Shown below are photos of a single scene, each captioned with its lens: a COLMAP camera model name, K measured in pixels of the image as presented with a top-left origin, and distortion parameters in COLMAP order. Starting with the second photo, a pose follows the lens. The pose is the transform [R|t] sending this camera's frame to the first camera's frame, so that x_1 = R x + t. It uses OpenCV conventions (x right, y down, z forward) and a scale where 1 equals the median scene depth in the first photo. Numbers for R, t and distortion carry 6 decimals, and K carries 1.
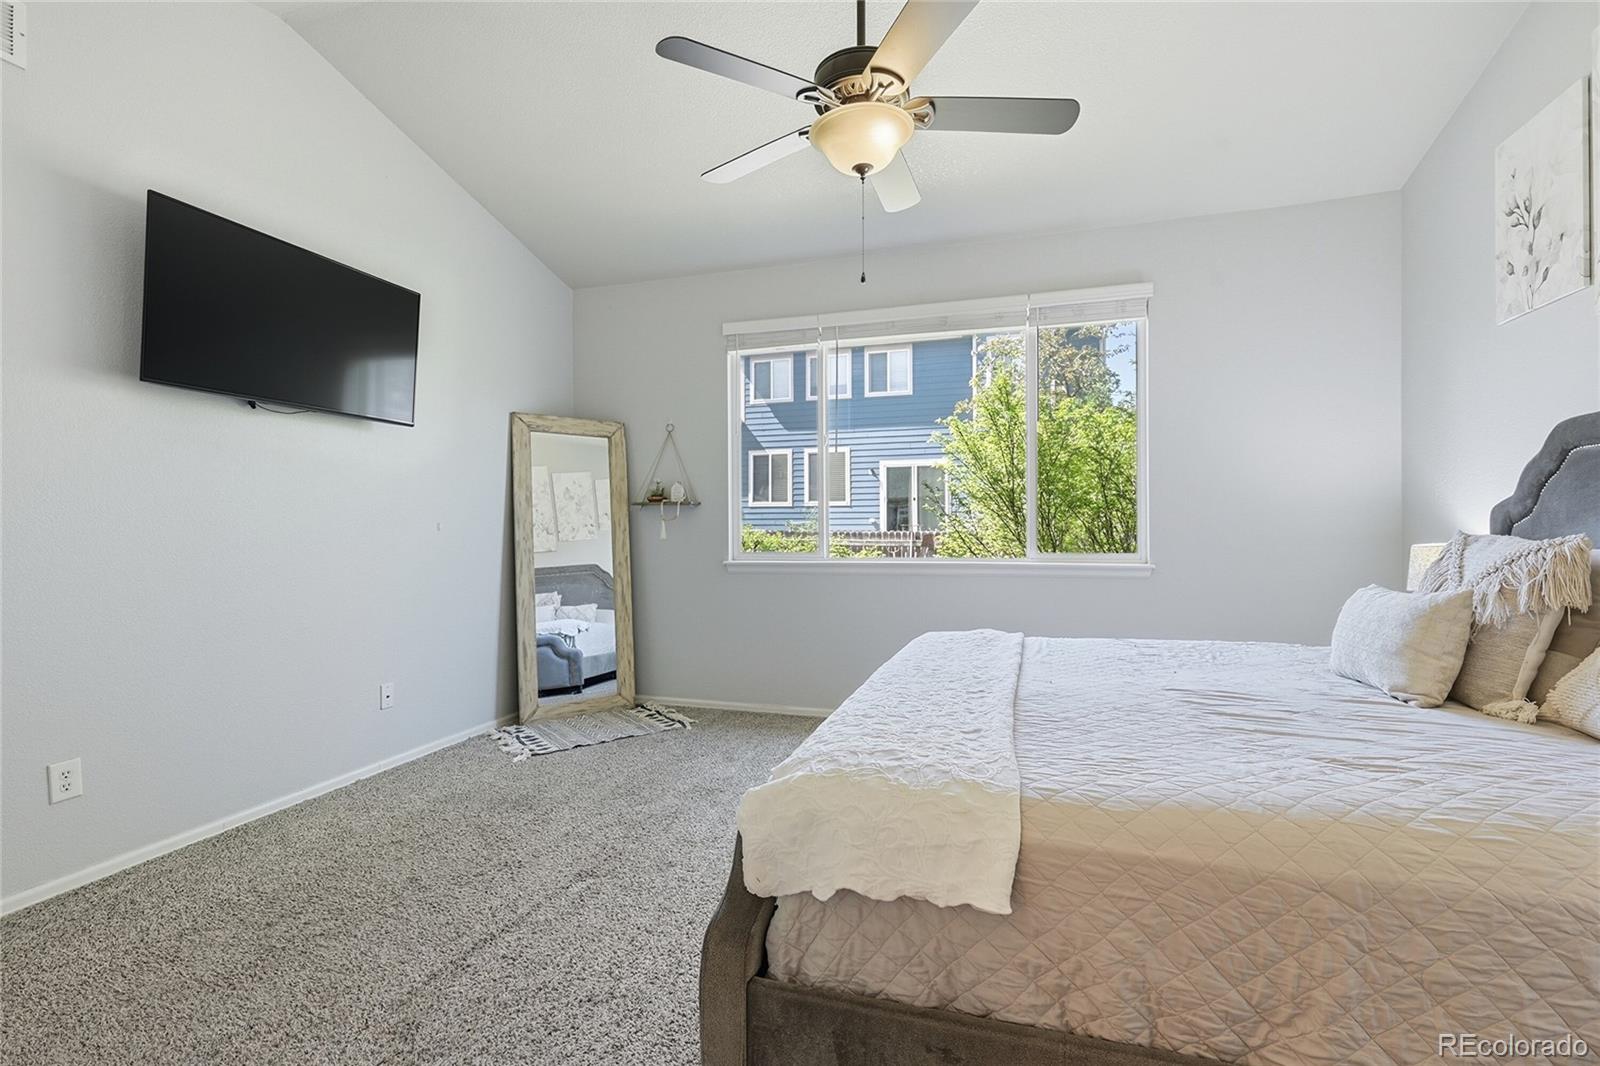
lens RADIAL K [[714.3, 0, 805.1], [0, 714.3, 535.2], [0, 0, 1]] dist [-0.001239, 0.000964]
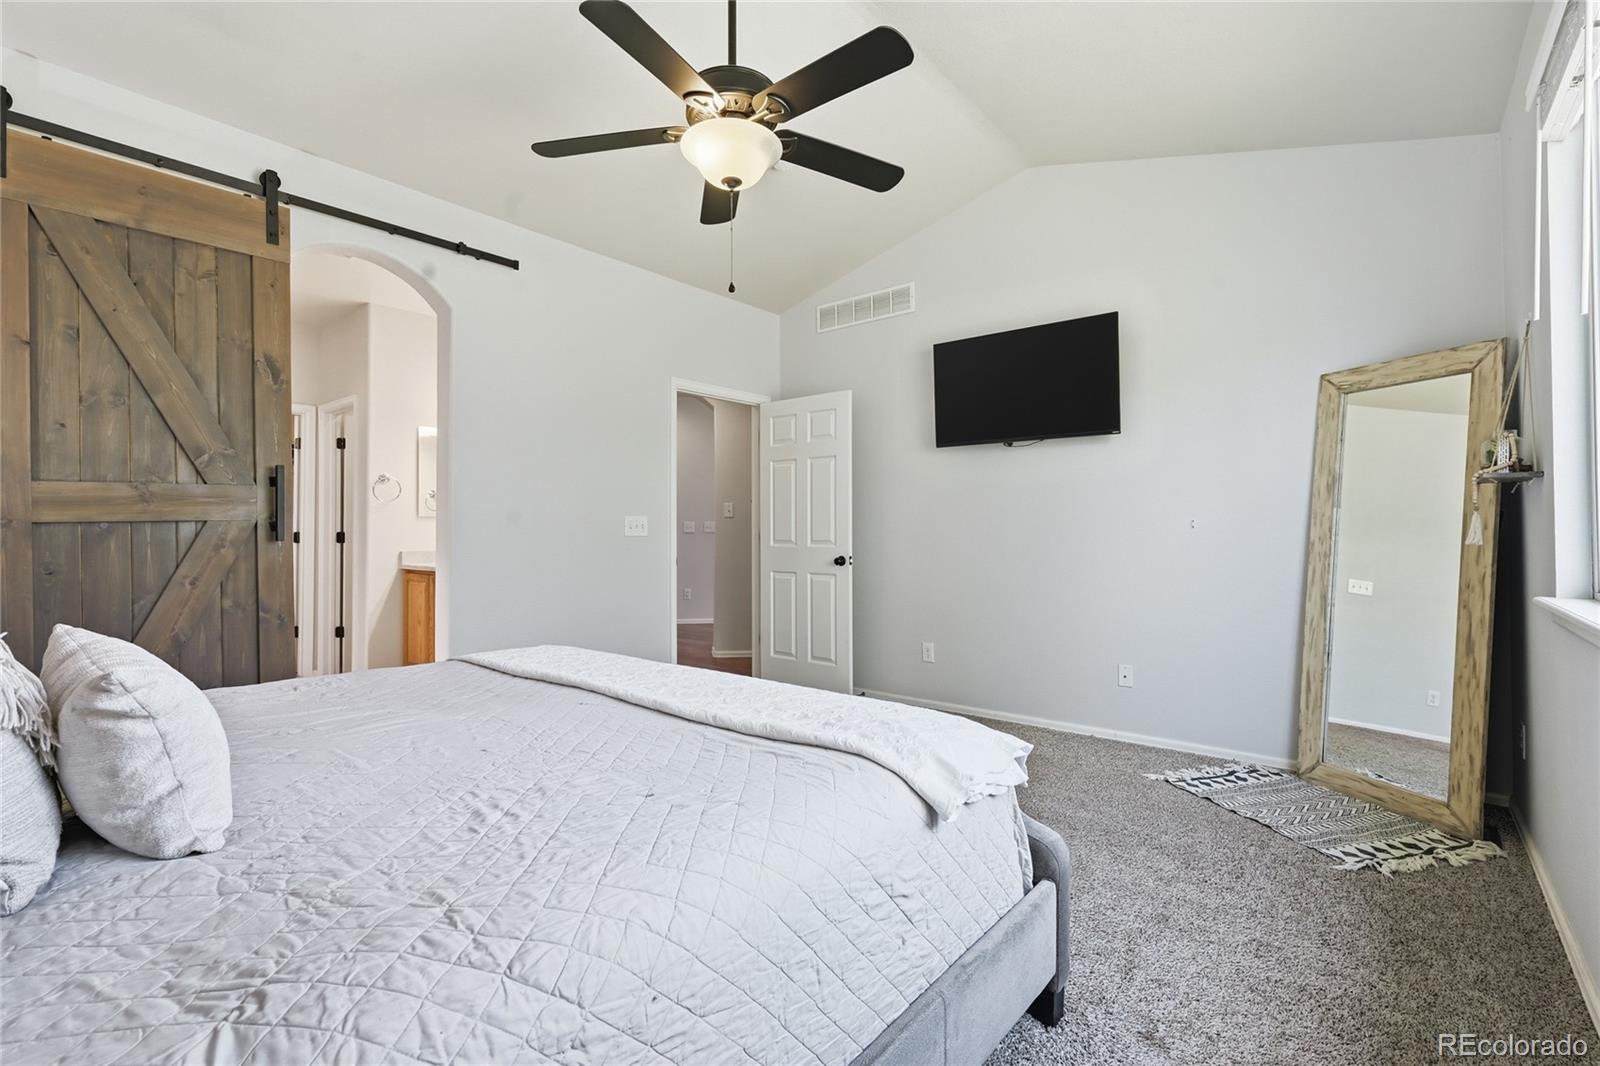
lens RADIAL K [[714.3, 0, 805.2], [0, 714.3, 527.6], [0, 0, 1]] dist [-0.001239, 0.000964]
pose [[-0.367669, 0.005773, -0.929939, 0.508157], [-0.000008, 0.999981, 0.006210, -0.011886], [0.929957, 0.002291, -0.367662, 0.752398]]
